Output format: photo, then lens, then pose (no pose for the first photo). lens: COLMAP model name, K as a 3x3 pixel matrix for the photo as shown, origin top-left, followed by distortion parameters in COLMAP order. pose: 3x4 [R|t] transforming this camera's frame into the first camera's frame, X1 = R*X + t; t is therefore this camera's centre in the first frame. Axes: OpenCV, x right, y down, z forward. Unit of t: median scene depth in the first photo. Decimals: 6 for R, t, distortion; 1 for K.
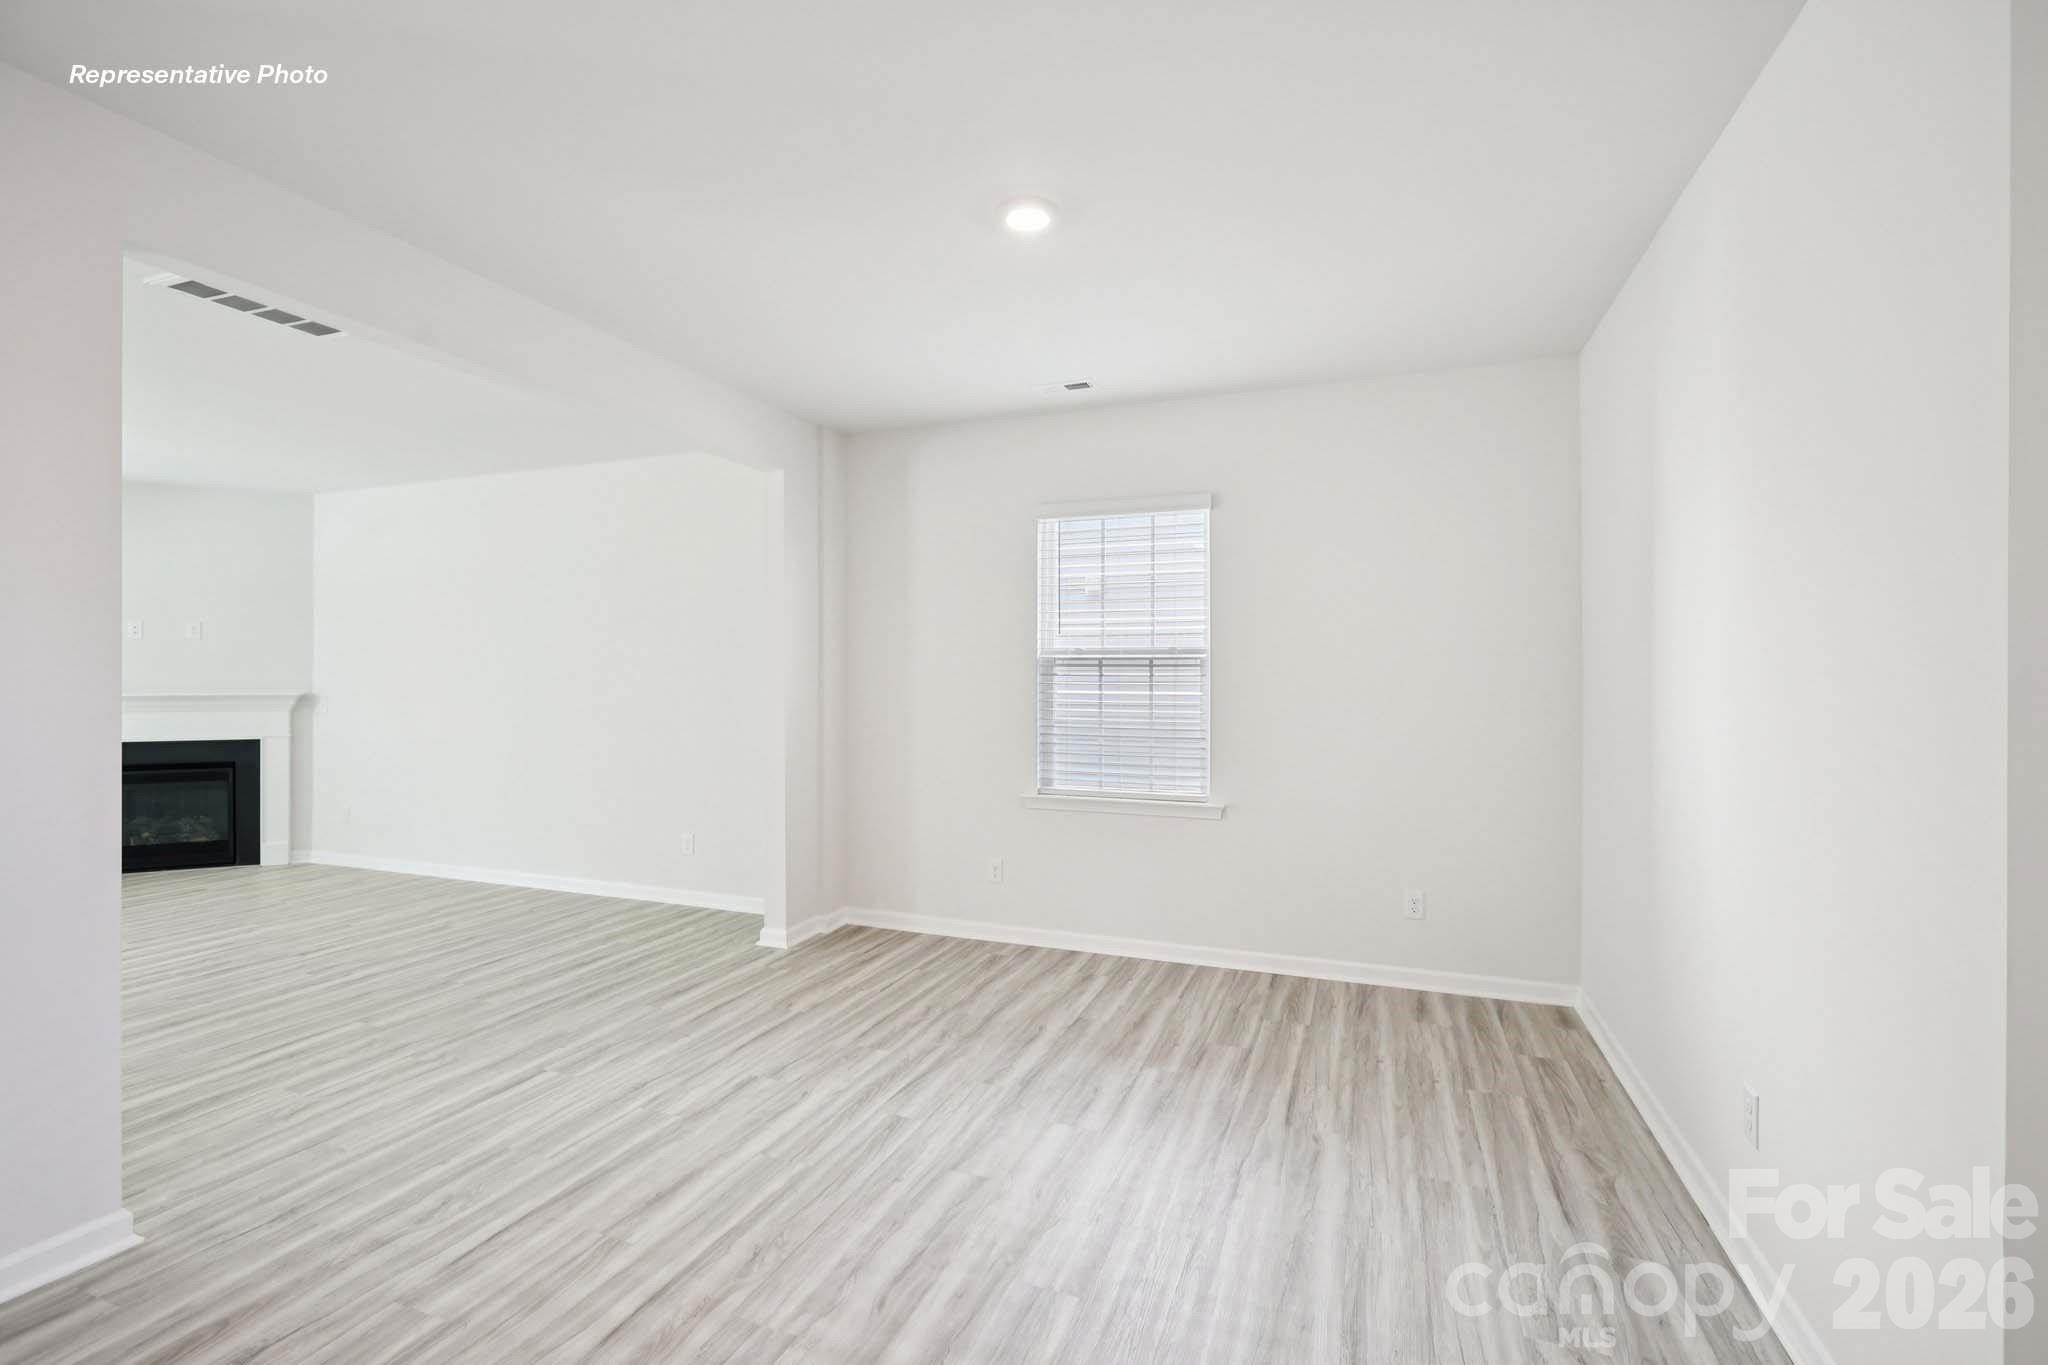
lens RADIAL K [[925.7, 0, 1023.3], [0, 925.7, 681.0], [0, 0, 1]] dist [-0.005502, -0.000833]
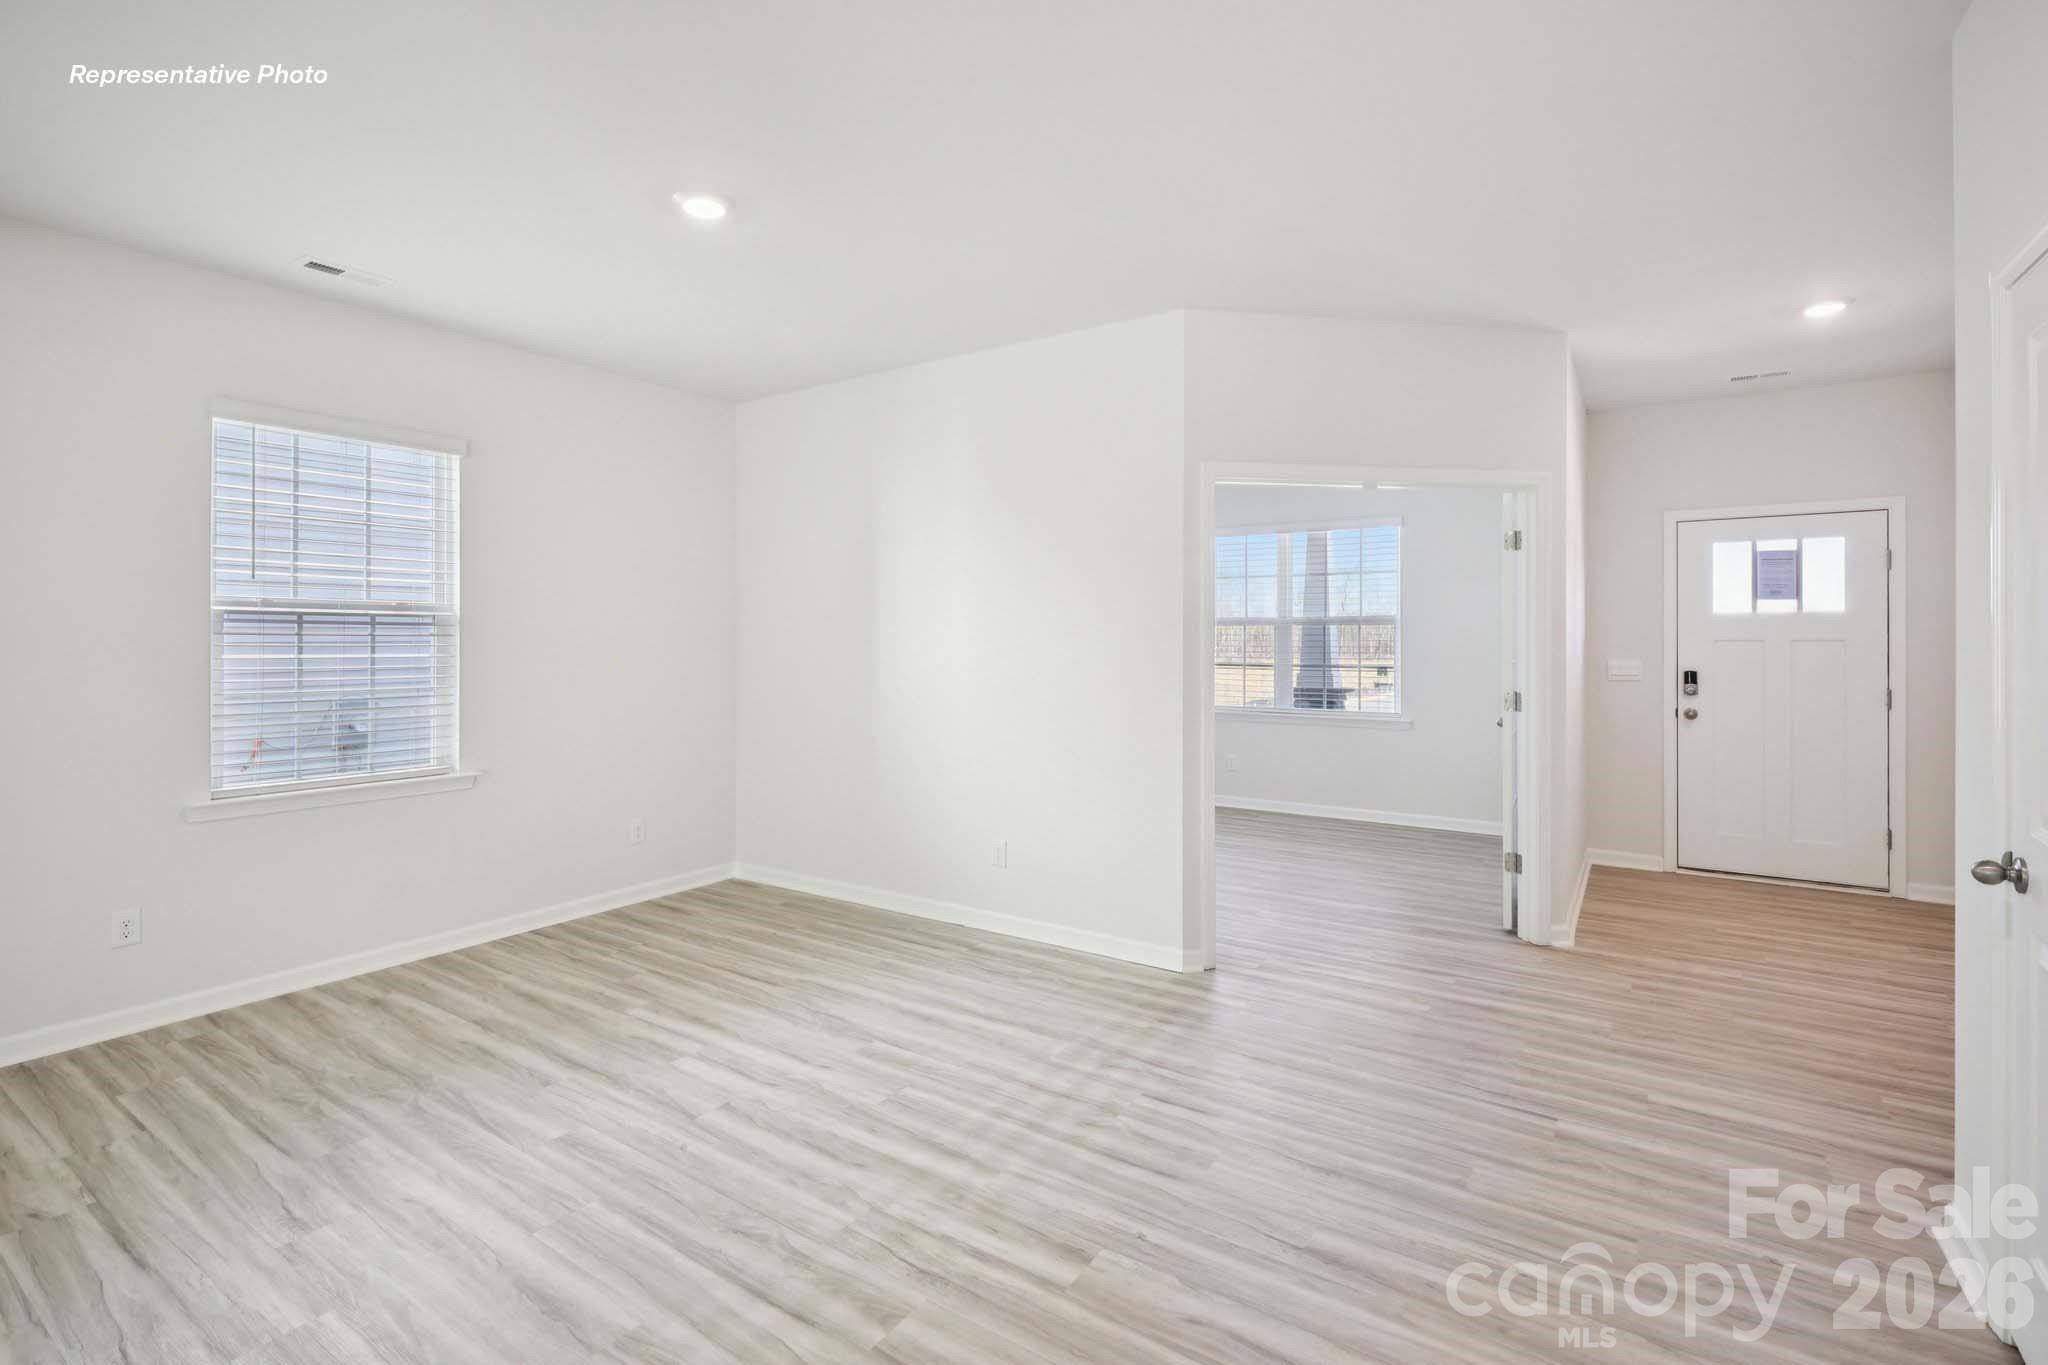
lens RADIAL K [[925.7, 0, 1036.9], [0, 925.7, 633.3], [0, 0, 1]] dist [-0.005502, -0.000833]
pose [[0.202478, 0.006966, 0.979262, -0.638468], [0.002685, 0.999967, -0.007669, 0.000795], [-0.979283, 0.004182, 0.202453, 0.266984]]
